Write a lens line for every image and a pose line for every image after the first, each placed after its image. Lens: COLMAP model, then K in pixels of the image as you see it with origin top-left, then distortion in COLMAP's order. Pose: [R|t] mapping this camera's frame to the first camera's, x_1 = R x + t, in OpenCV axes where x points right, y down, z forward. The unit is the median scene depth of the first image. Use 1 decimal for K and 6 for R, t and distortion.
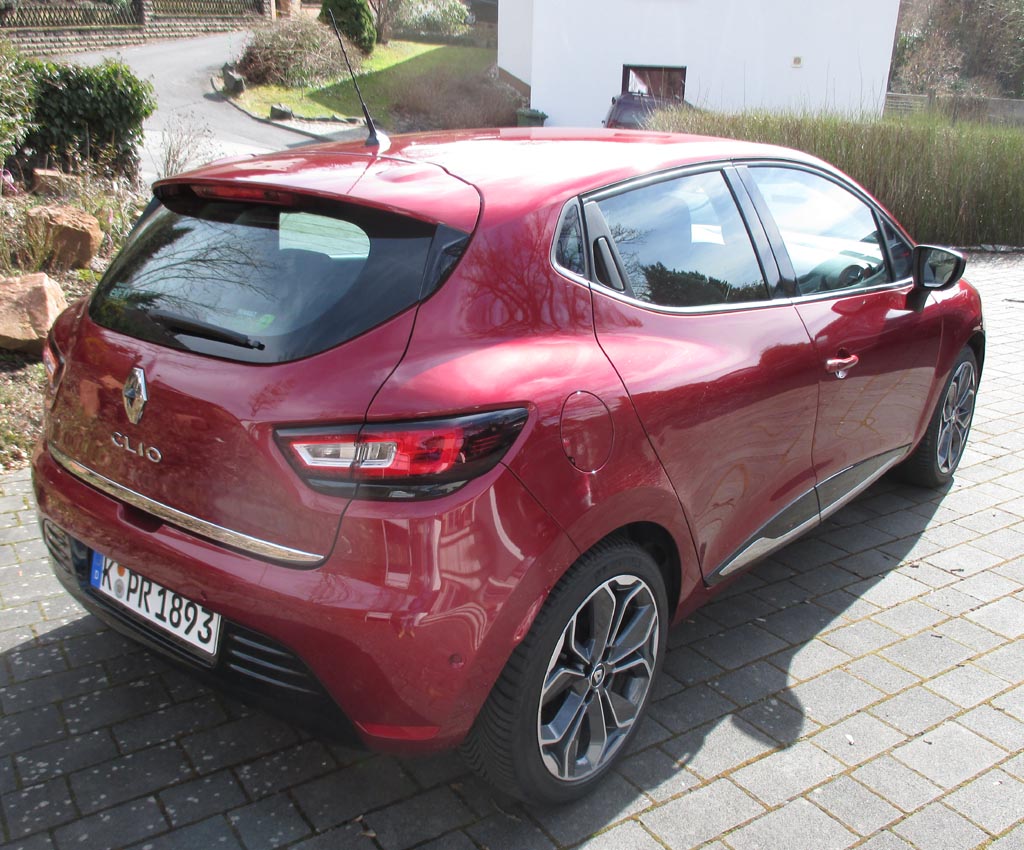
lens RADIAL K [[1085.8, 0, 512.0], [0, 1085.8, 426.6], [0, 0, 1]] dist [-0.036454, 0.000000]
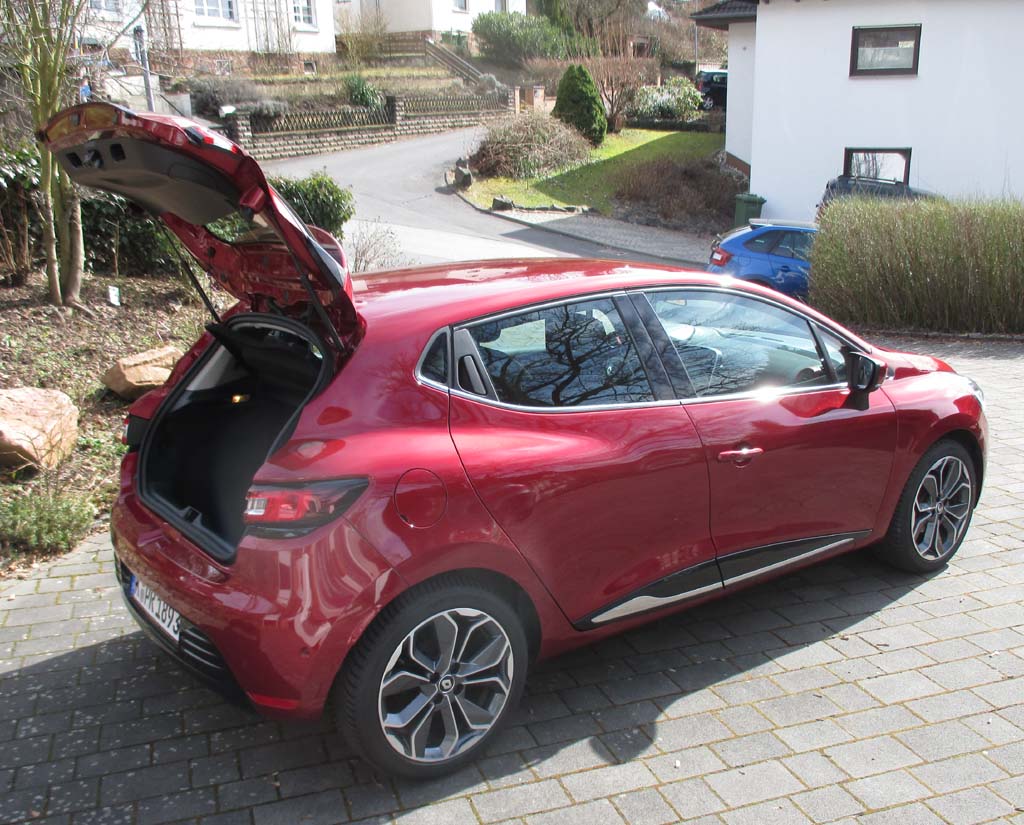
lens RADIAL K [[1127.7, 0, 512.0], [0, 1127.7, 412.3], [0, 0, 1]] dist [-0.052409, 0.000000]
pose [[0.966876, 0.024751, -0.254044, 0.349925], [-0.045444, 0.996079, -0.075911, -0.000450], [0.251169, 0.084941, 0.964209, -0.235104]]
